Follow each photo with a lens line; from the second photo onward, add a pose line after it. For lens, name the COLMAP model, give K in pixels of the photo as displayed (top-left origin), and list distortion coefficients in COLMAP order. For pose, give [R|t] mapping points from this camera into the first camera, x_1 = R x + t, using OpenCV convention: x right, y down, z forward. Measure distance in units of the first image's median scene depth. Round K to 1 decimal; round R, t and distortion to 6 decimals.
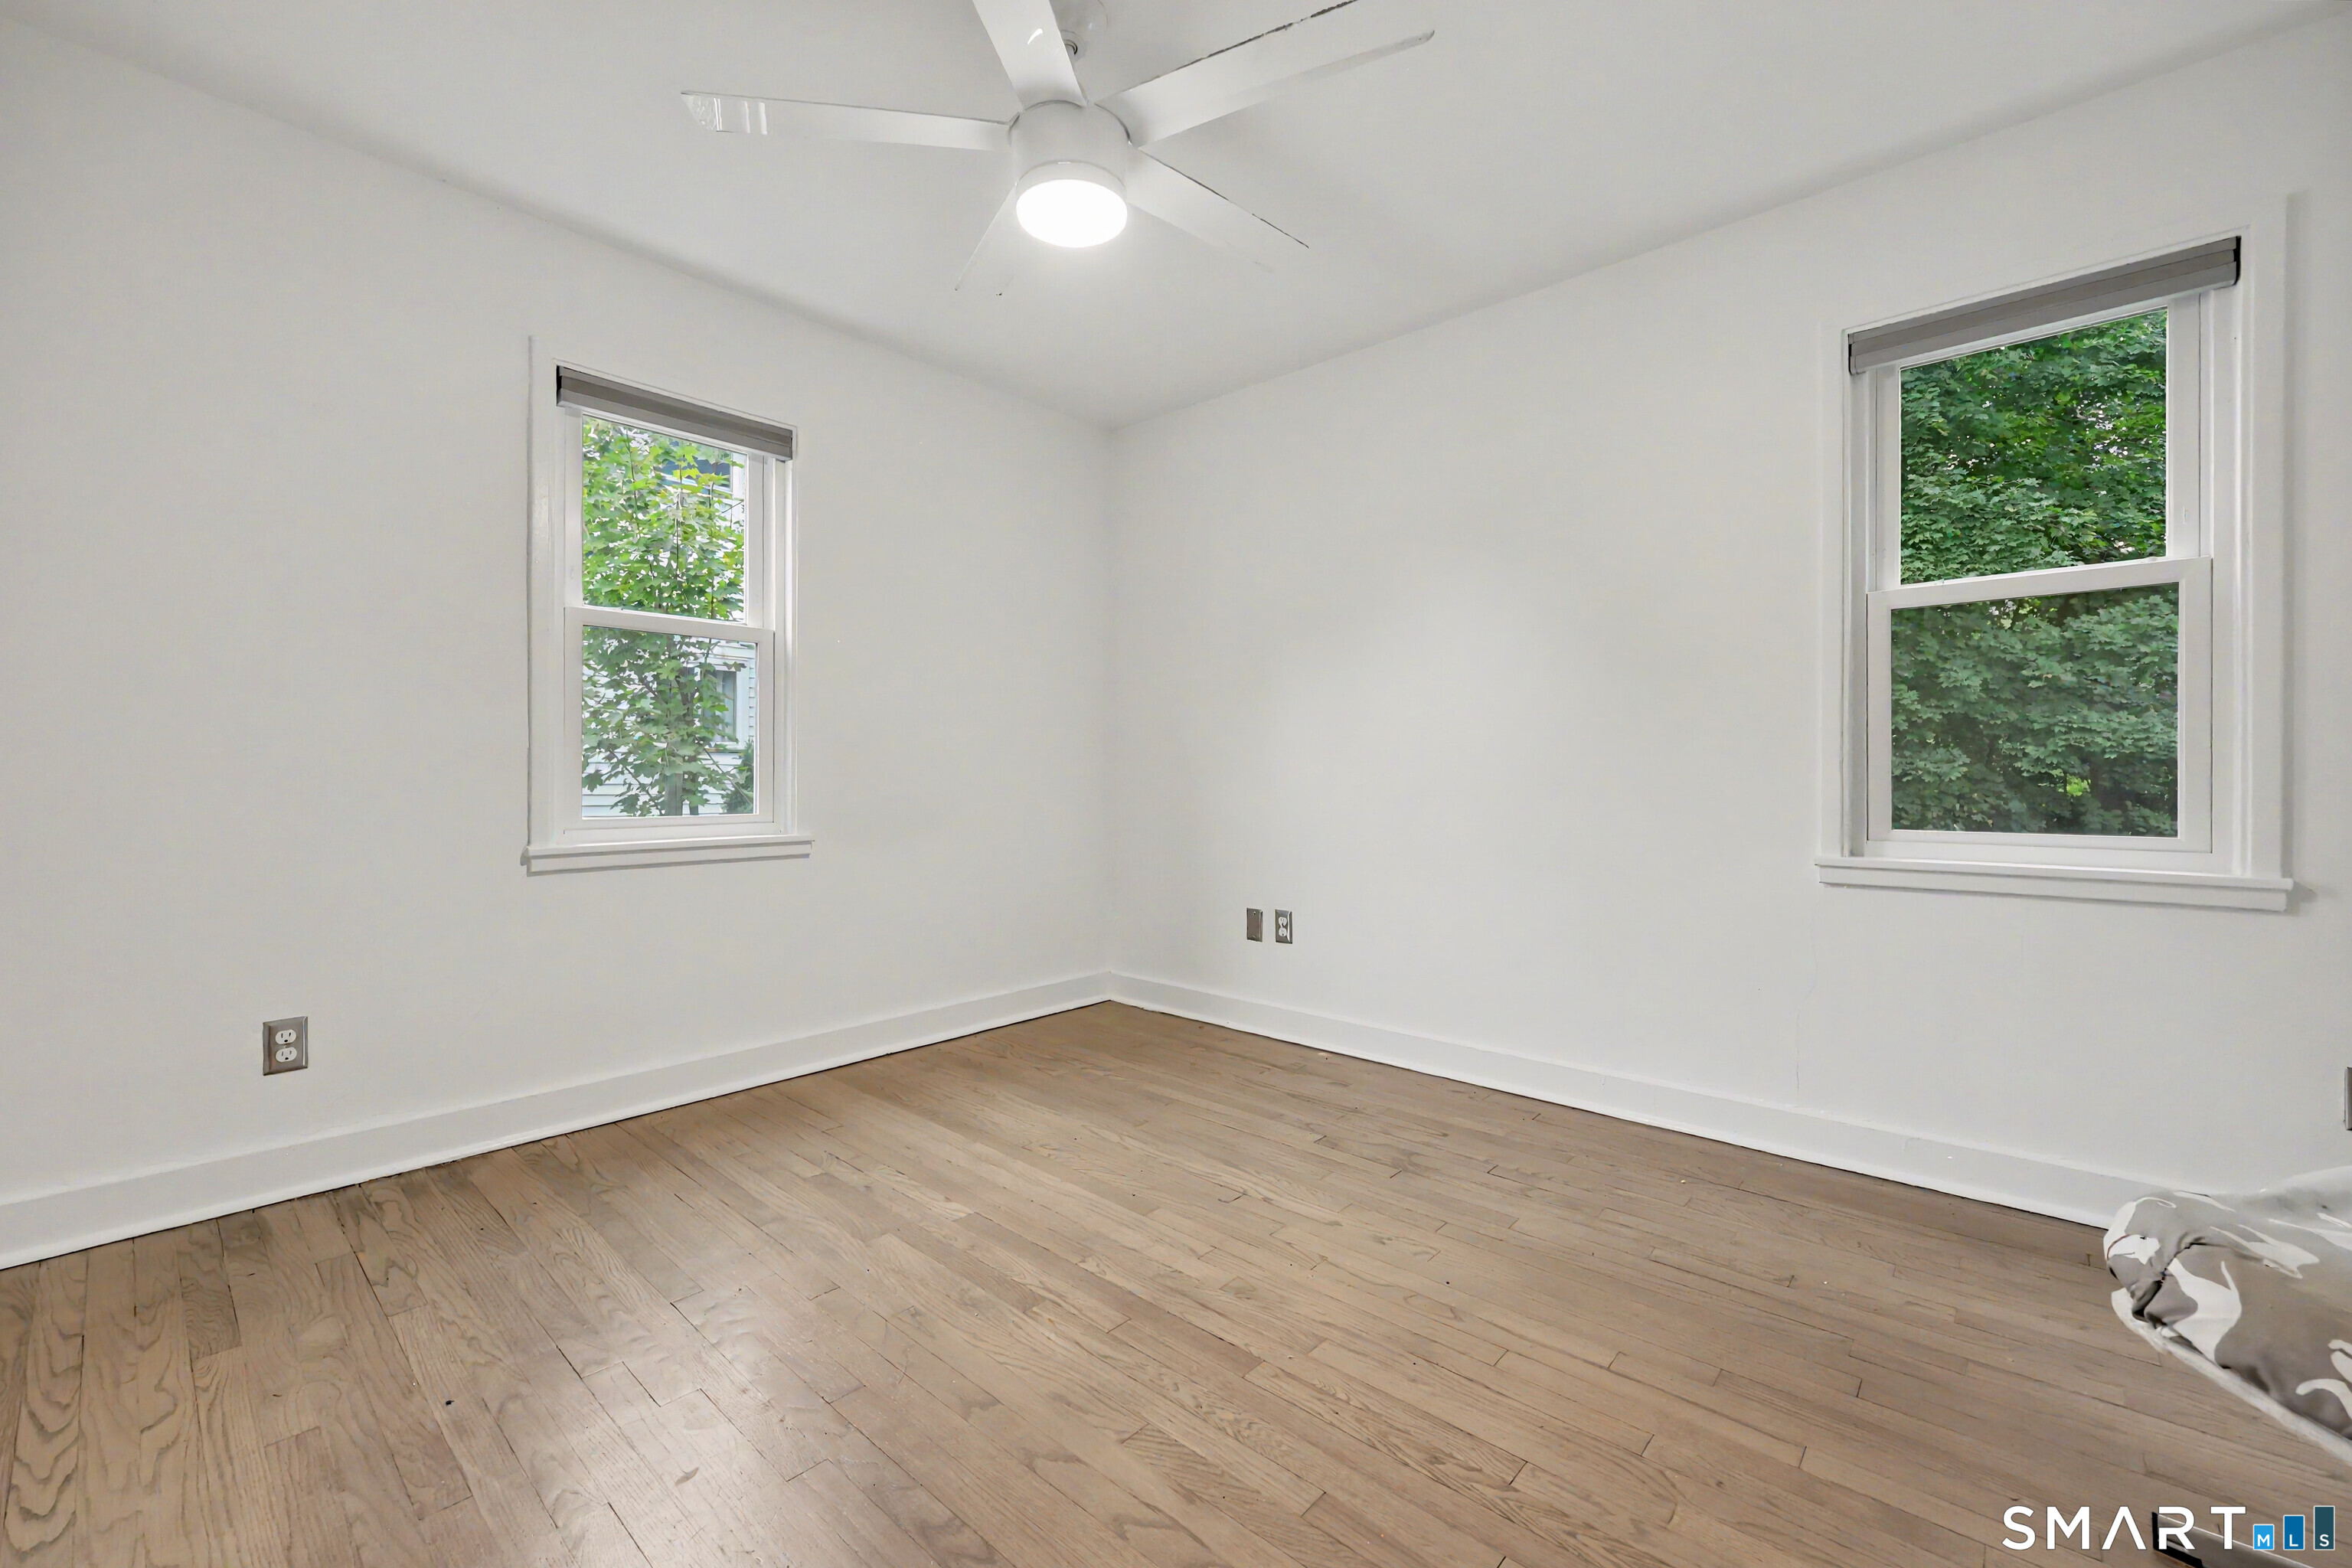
lens RADIAL K [[950.2, 0, 1185.5], [0, 950.2, 780.2], [0, 0, 1]] dist [0.001173, 0.000128]
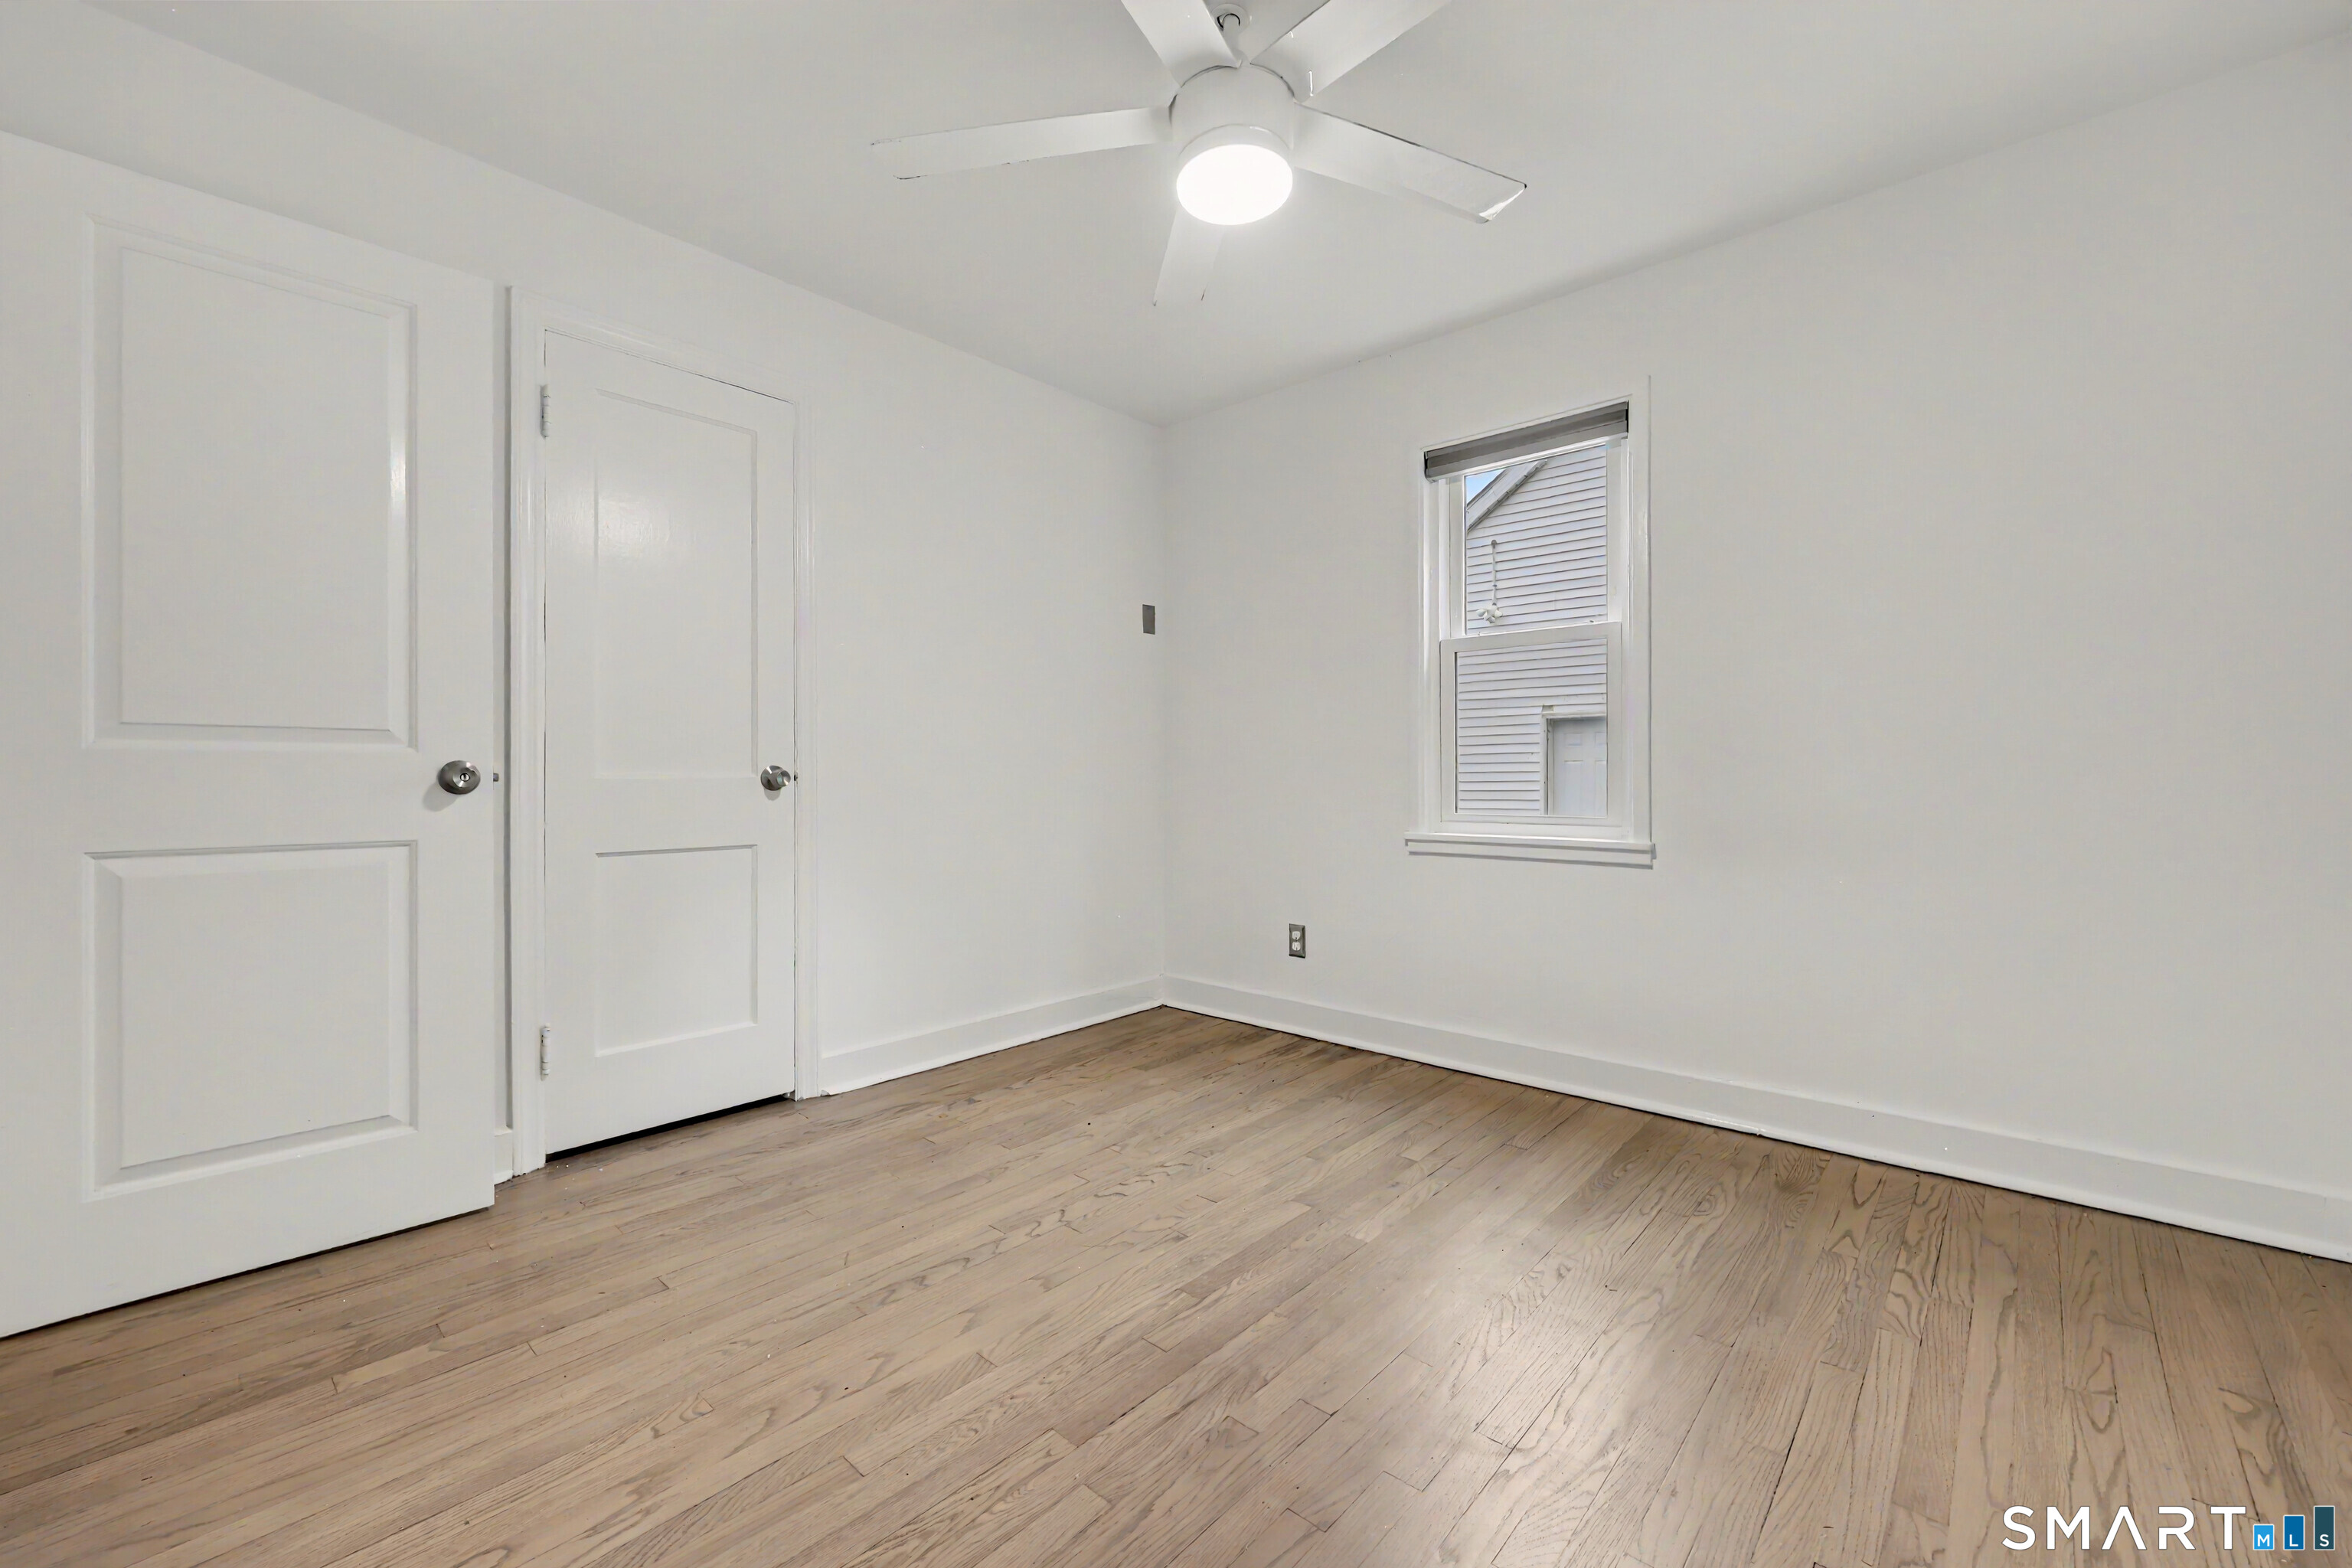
lens RADIAL K [[950.2, 0, 1185.5], [0, 950.2, 780.2], [0, 0, 1]] dist [0.001173, 0.000128]
pose [[-0.002543, 0.002632, -0.999993, 0.688360], [-0.002037, 0.999994, 0.002637, -0.004087], [0.999995, 0.002044, -0.002538, 0.791721]]
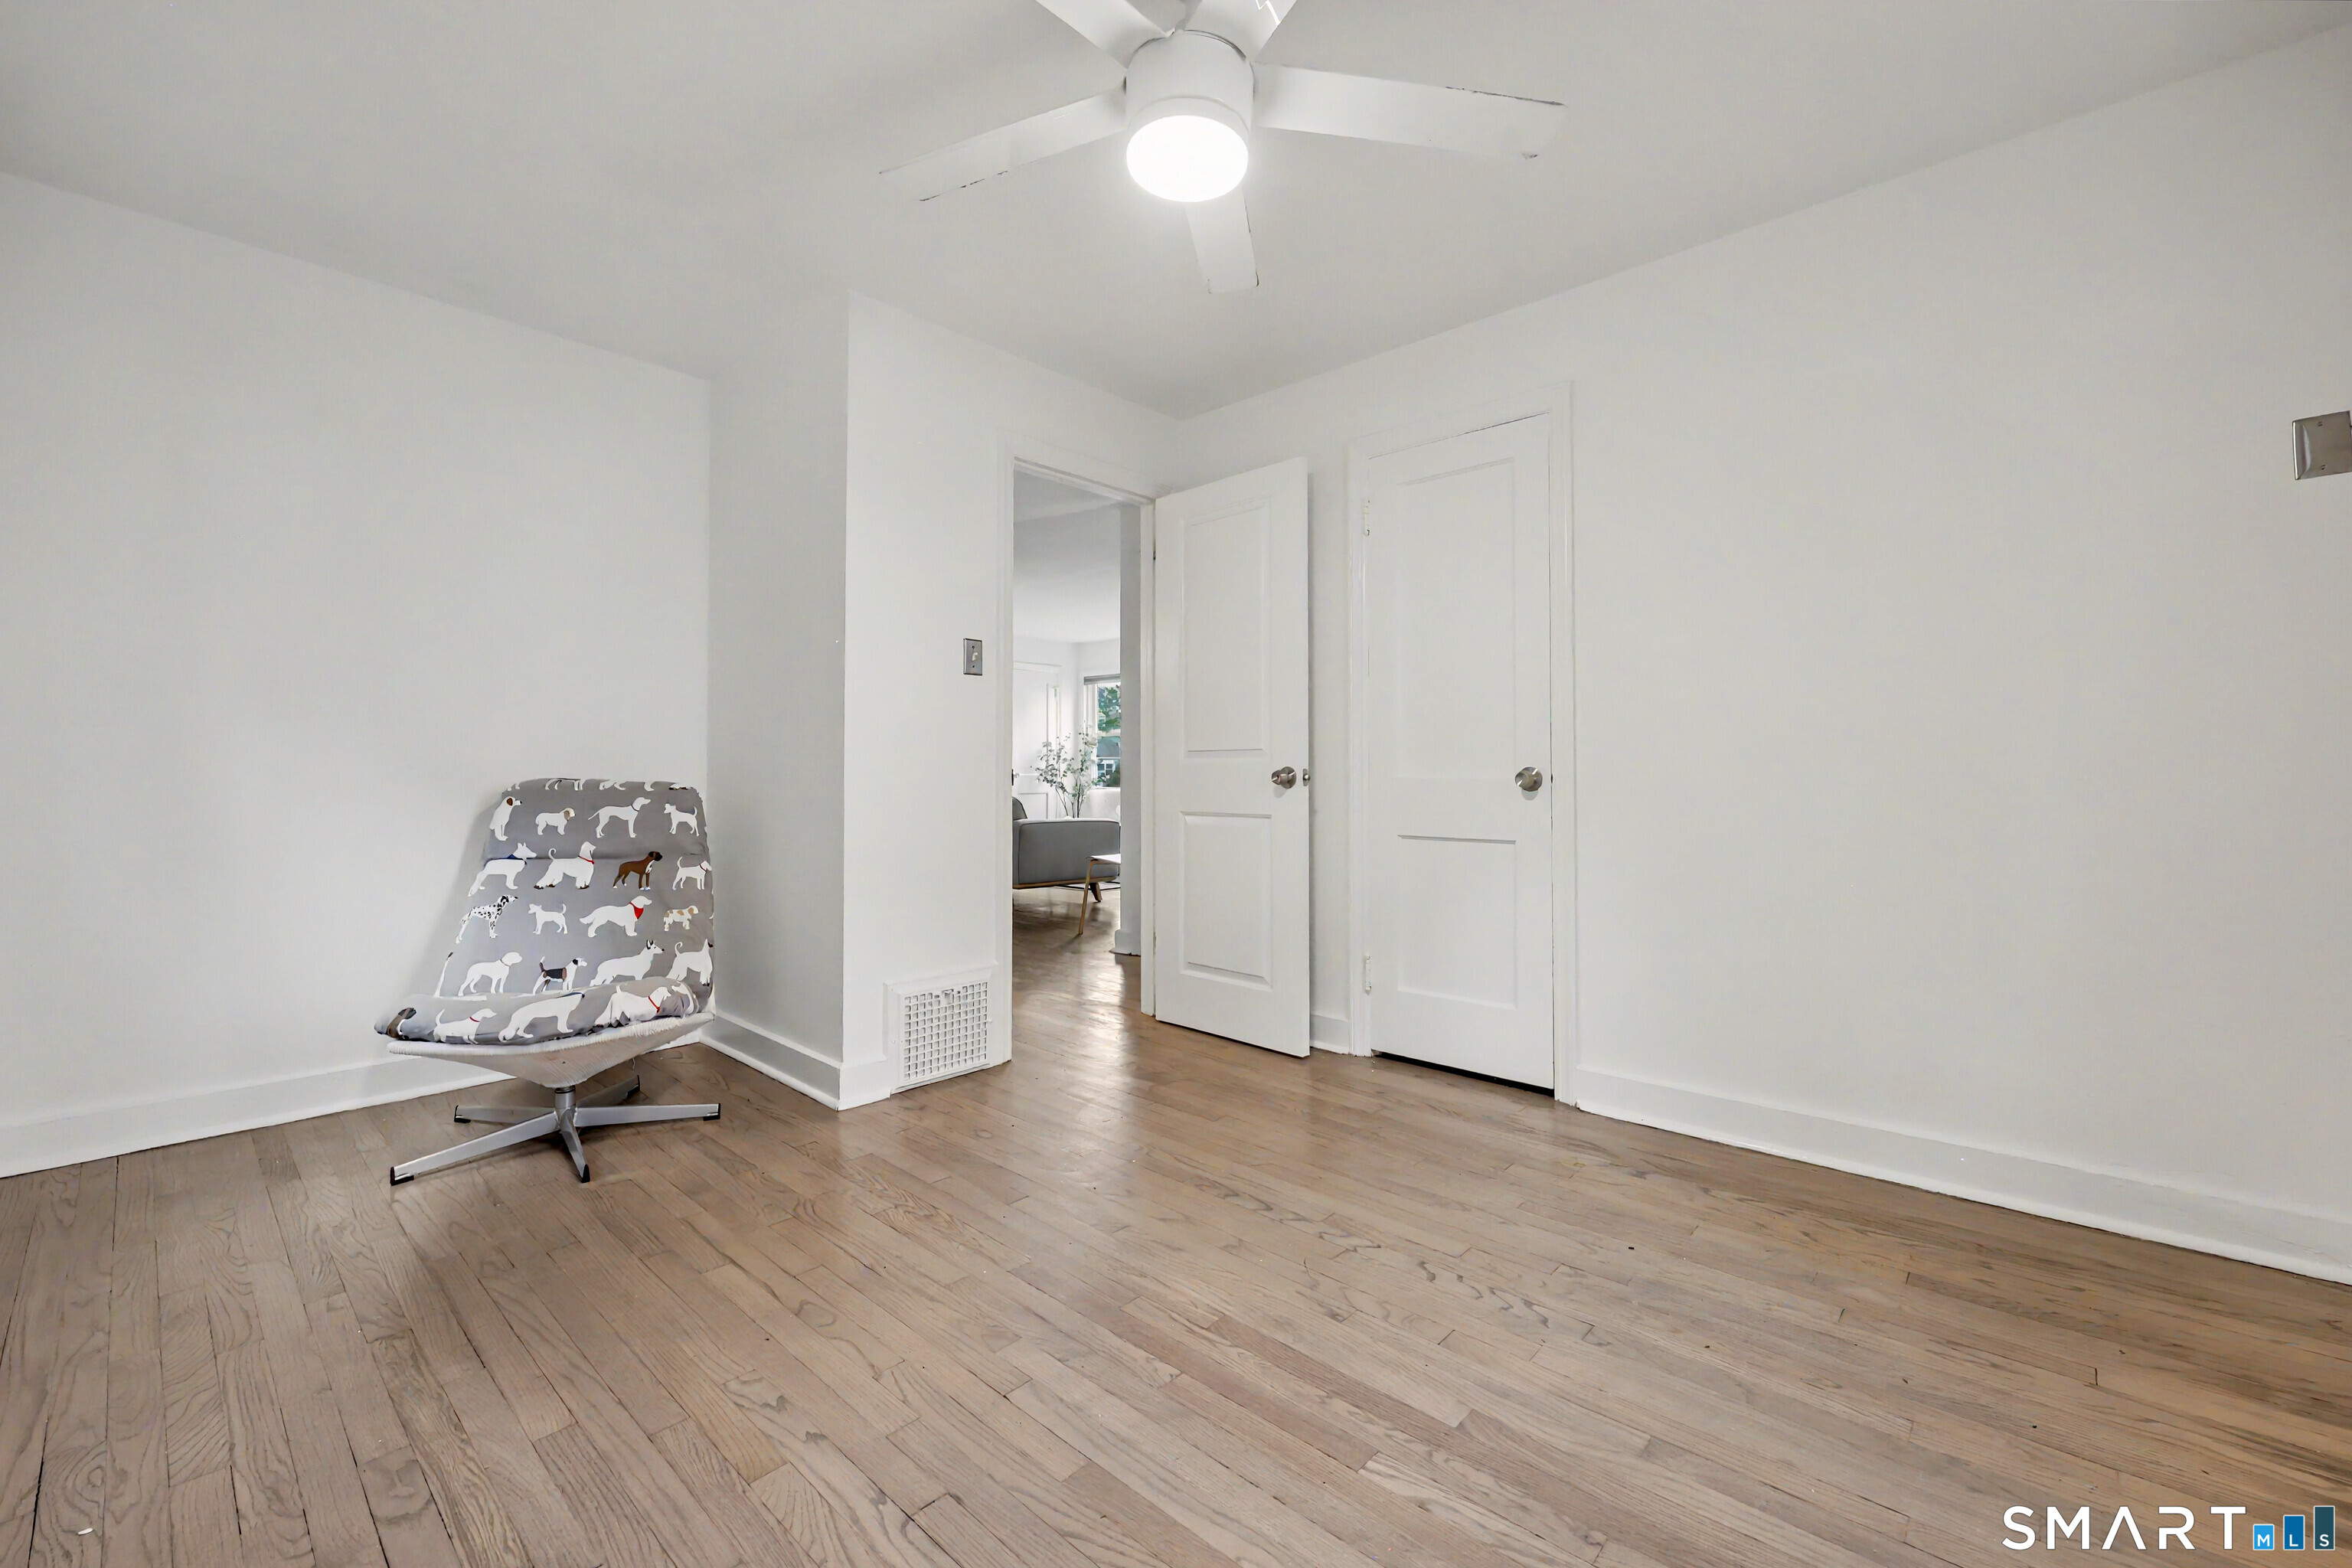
lens RADIAL K [[962.9, 0, 1175.6], [0, 962.9, 772.5], [0, 0, 1]] dist [0.000952, 0.000127]
pose [[-0.999734, -0.002295, 0.022952, -0.110086], [-0.002266, 0.999997, 0.001283, -0.011317], [-0.022955, 0.001231, -0.999736, 1.582708]]
